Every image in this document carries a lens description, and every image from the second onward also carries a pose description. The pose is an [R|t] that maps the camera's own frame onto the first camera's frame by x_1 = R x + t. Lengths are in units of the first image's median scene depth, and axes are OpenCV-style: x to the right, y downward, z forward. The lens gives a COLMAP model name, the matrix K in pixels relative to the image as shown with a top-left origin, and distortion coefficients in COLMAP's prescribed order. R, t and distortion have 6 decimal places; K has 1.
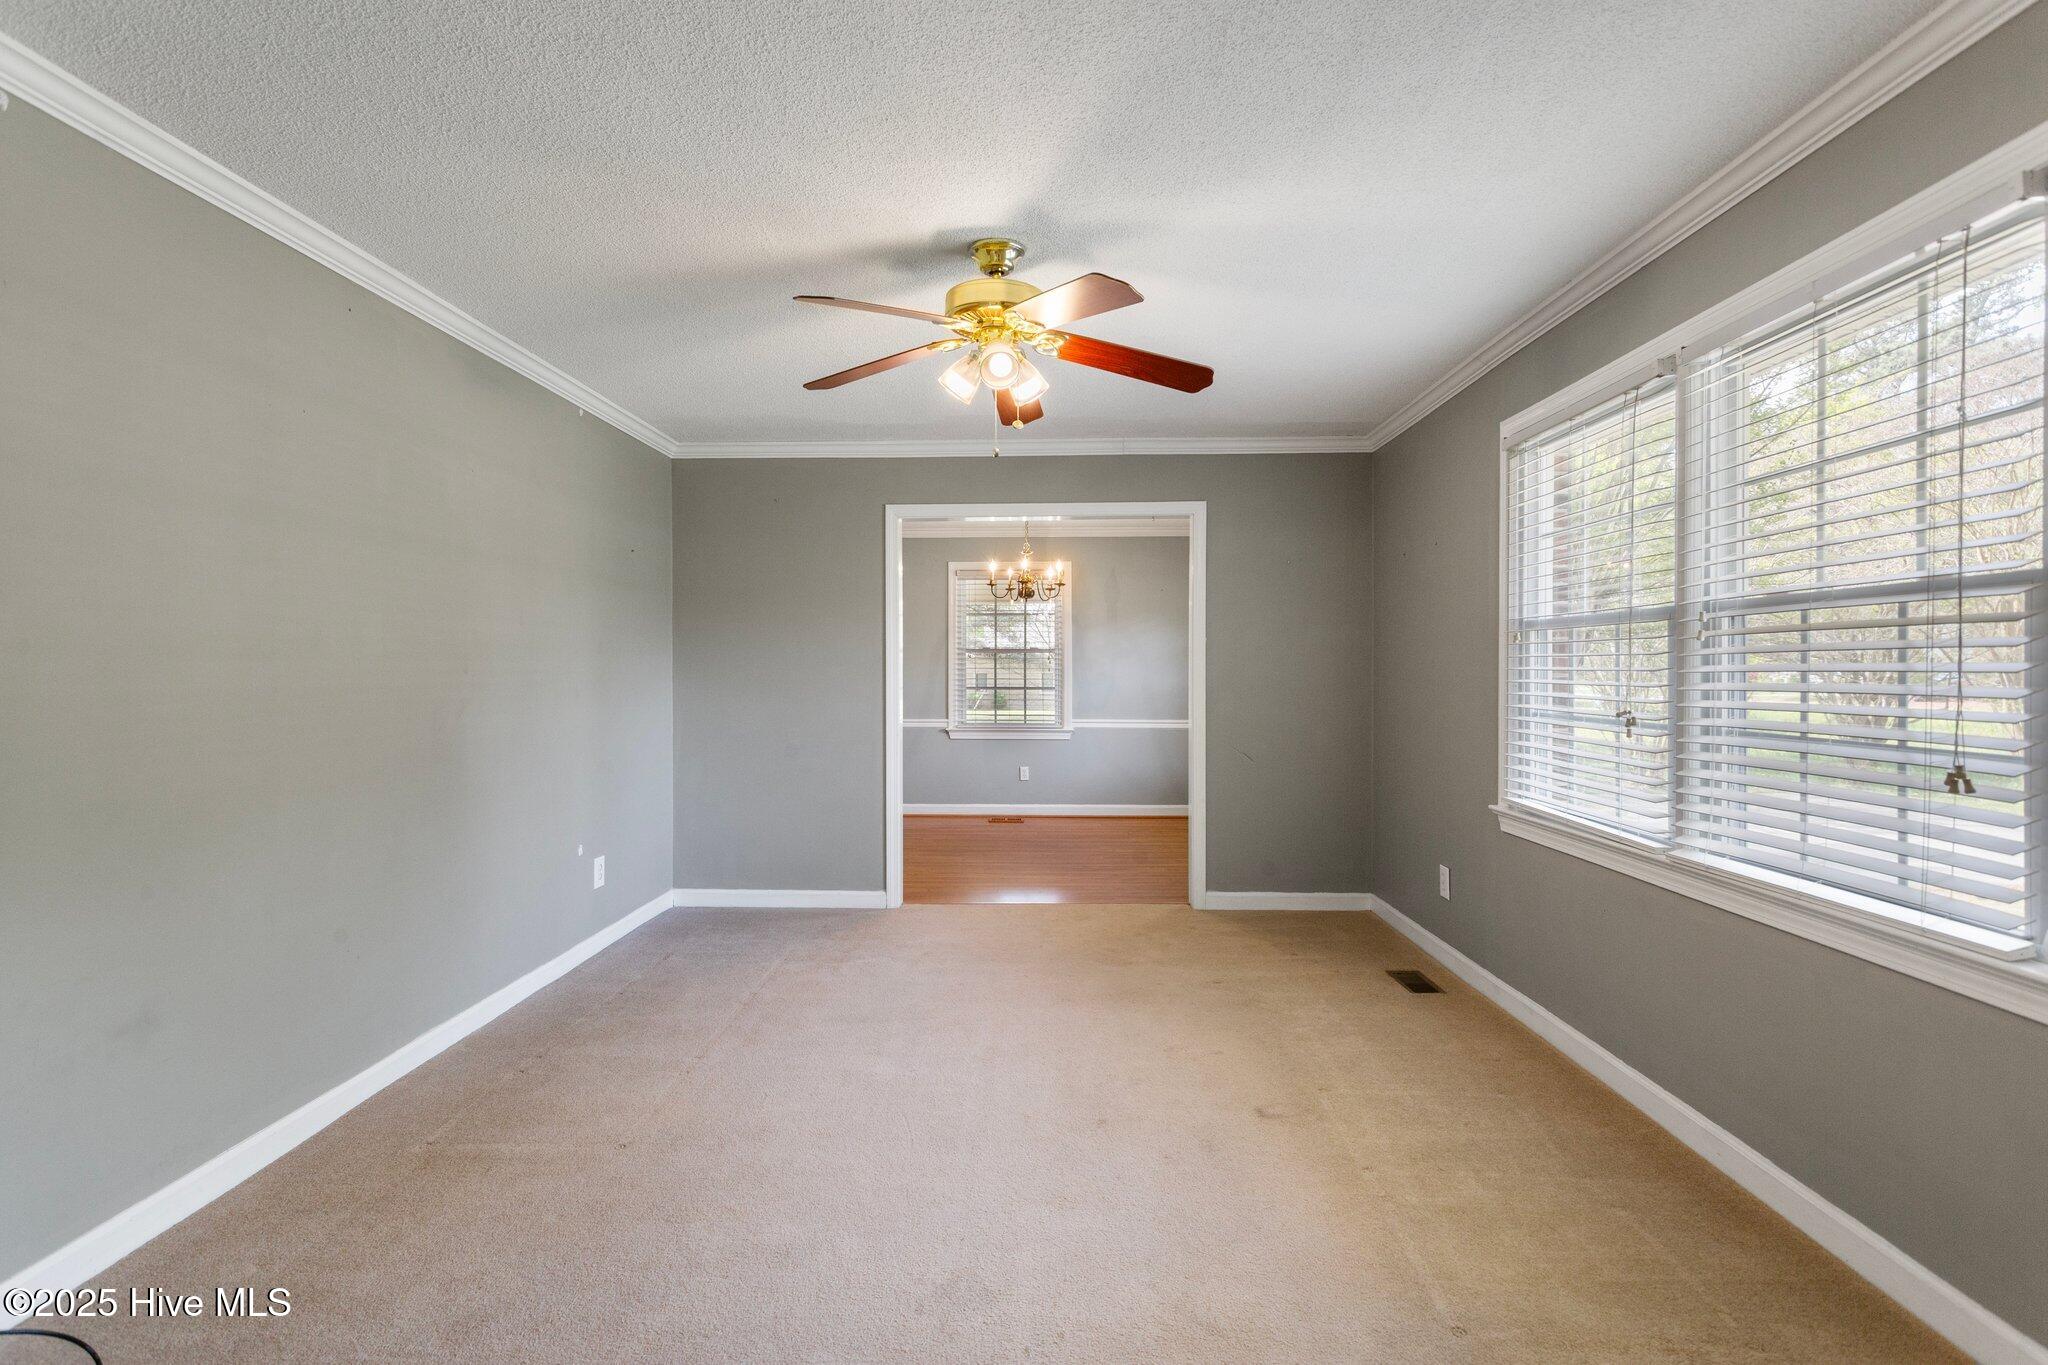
lens RADIAL K [[957.9, 0, 1019.6], [0, 957.9, 681.5], [0, 0, 1]] dist [-0.003122, 0.001797]
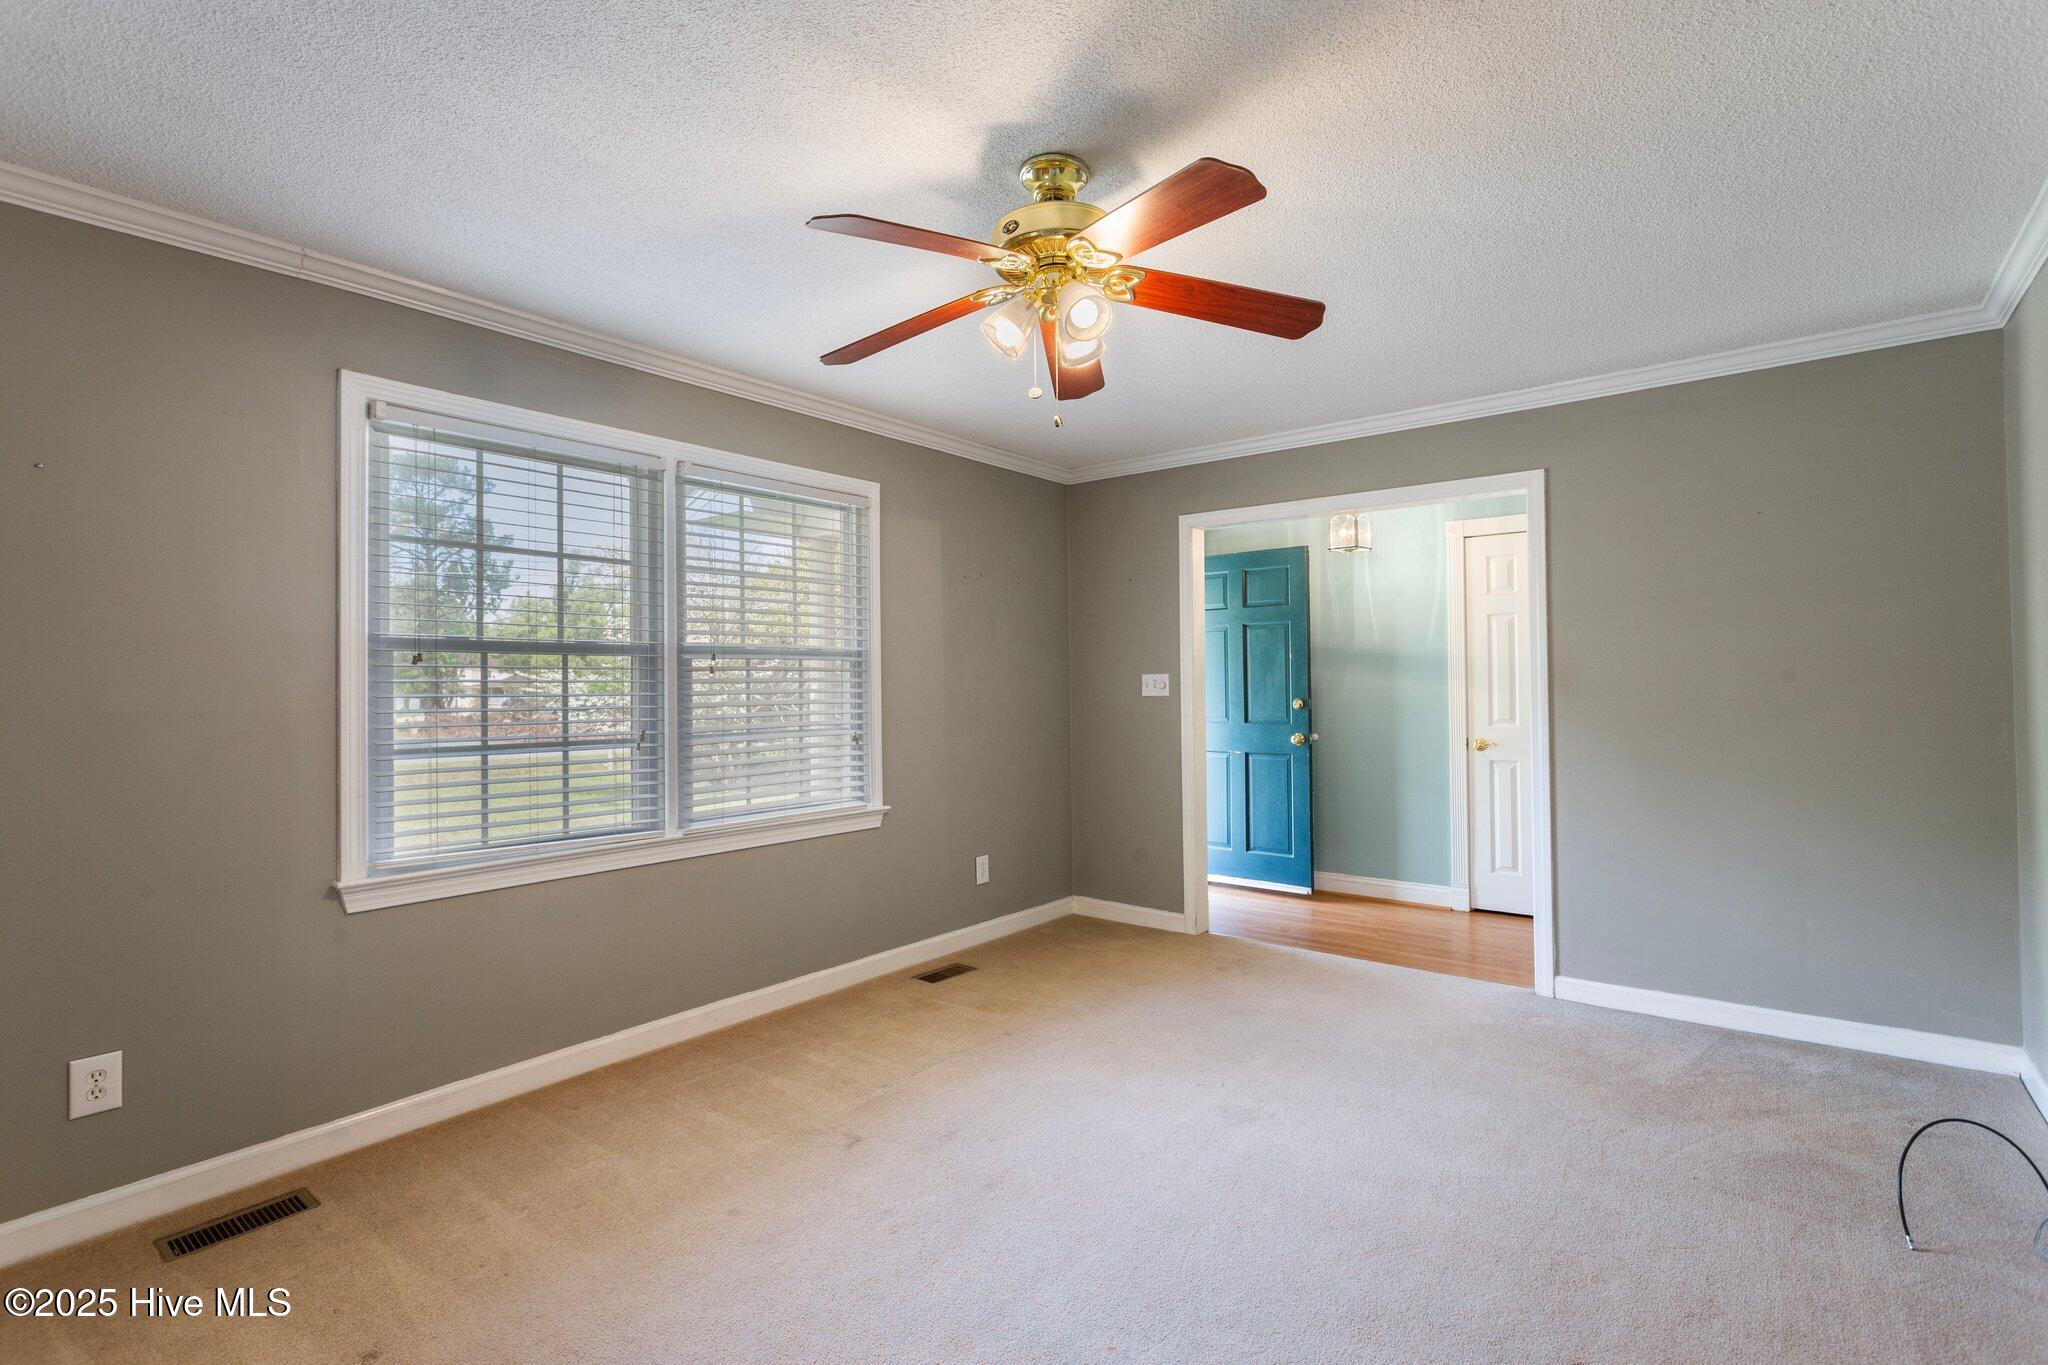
lens RADIAL K [[1030.5, 0, 1122.9], [0, 1030.5, 673.2], [0, 0, 1]] dist [-0.000503, 0.000012]
pose [[-0.857867, 0.020471, 0.513464, -0.384399], [0.019408, 0.999784, -0.007433, -0.012024], [-0.513505, 0.003589, -0.858079, 1.229785]]
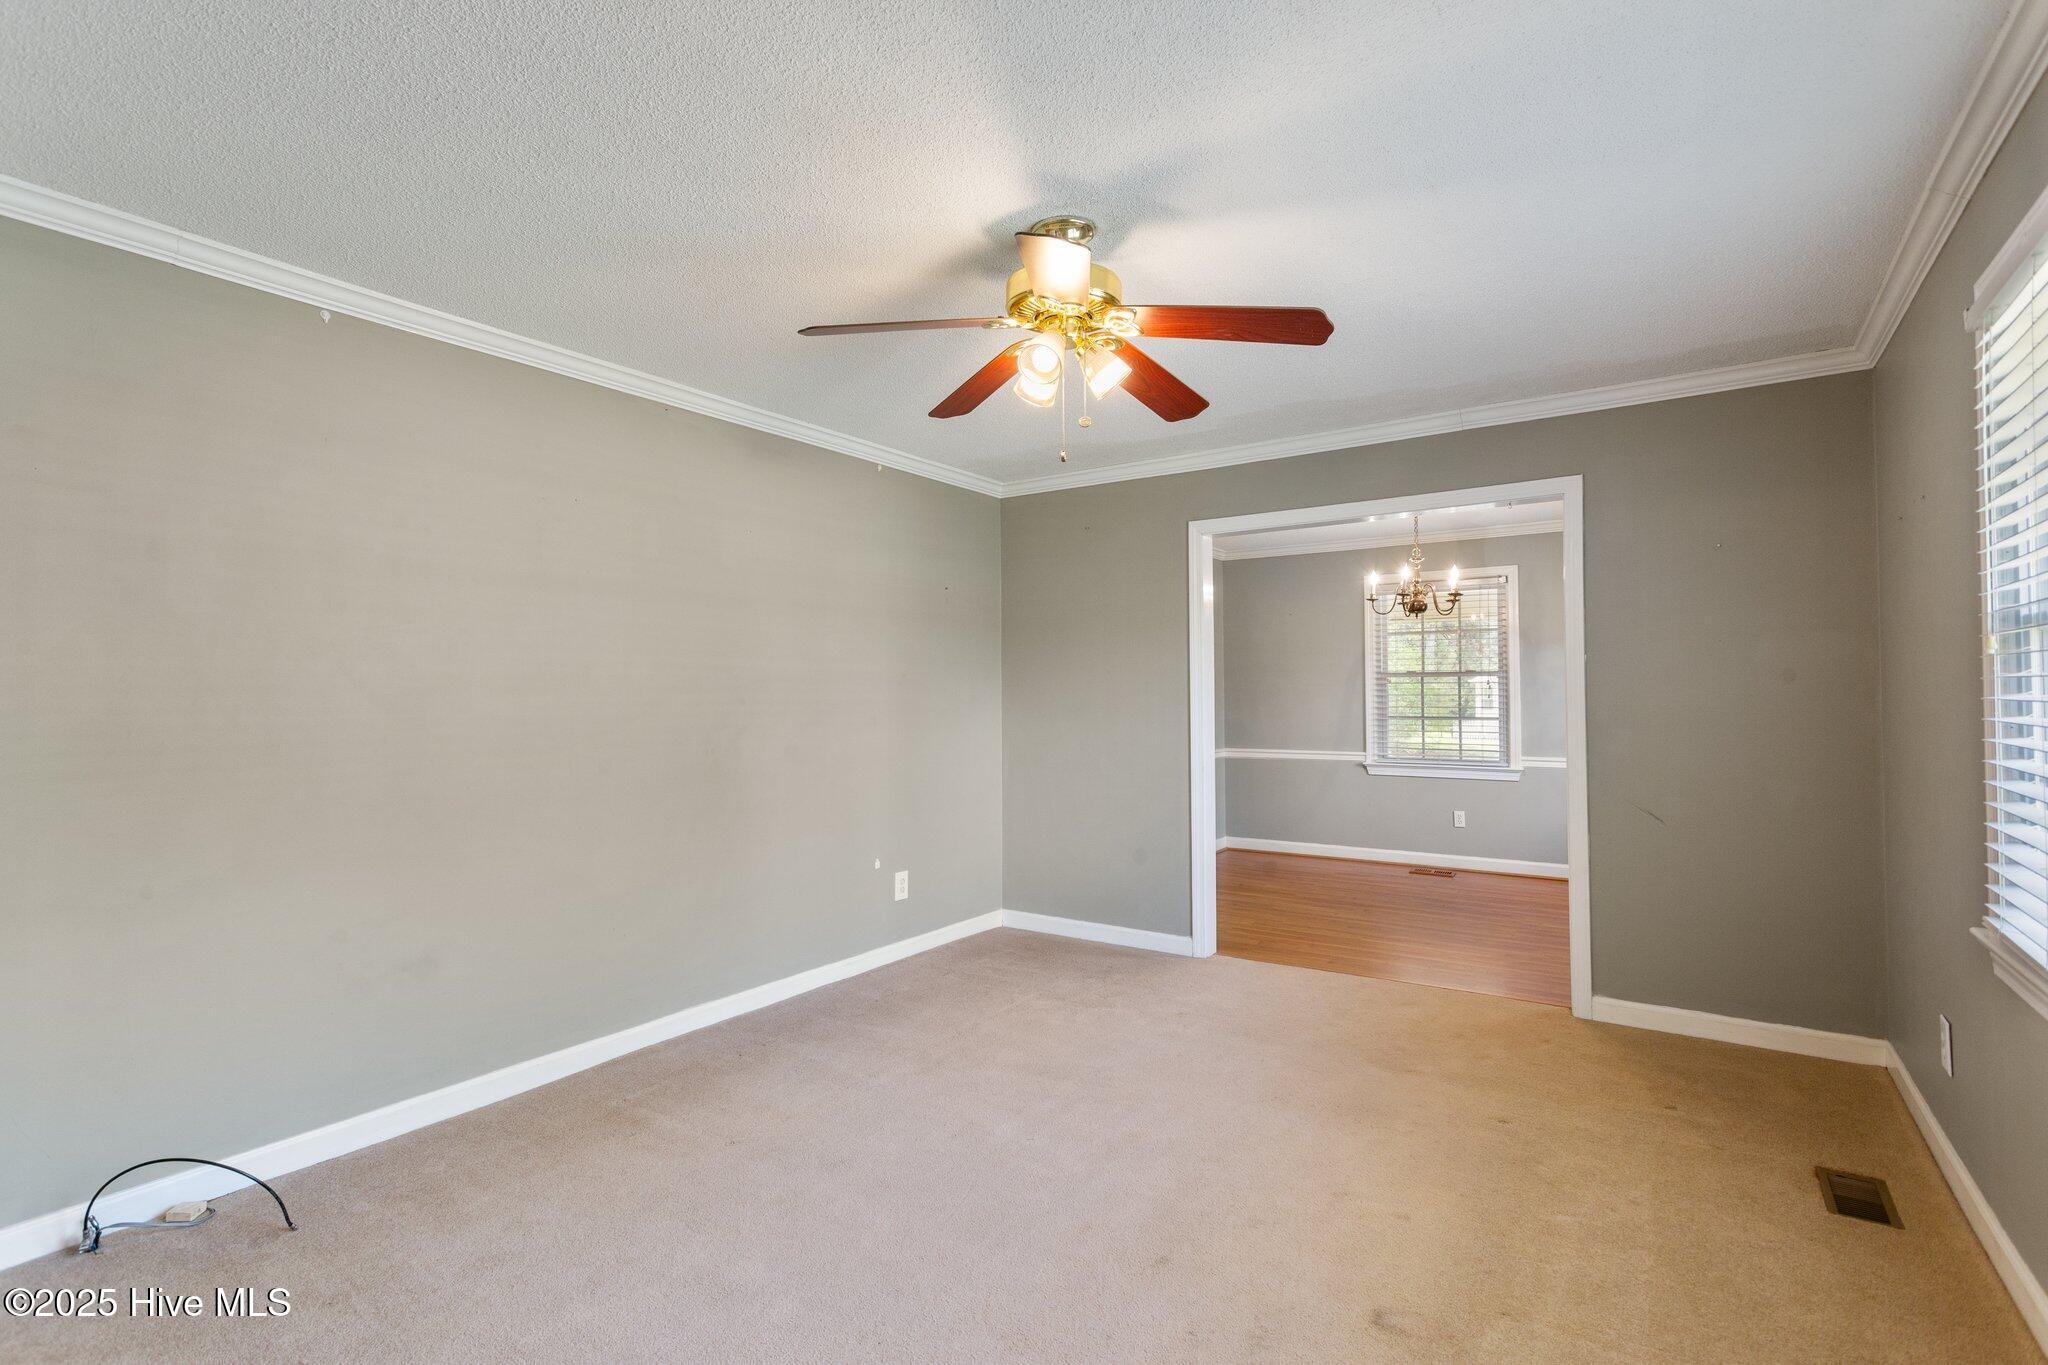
lens RADIAL K [[957.9, 0, 1019.6], [0, 957.9, 681.5], [0, 0, 1]] dist [-0.003122, 0.001797]
pose [[0.841498, -0.011181, -0.540145, 0.285443], [-0.002911, 0.999677, -0.025228, -0.006006], [0.540252, 0.022801, 0.841194, 0.162393]]
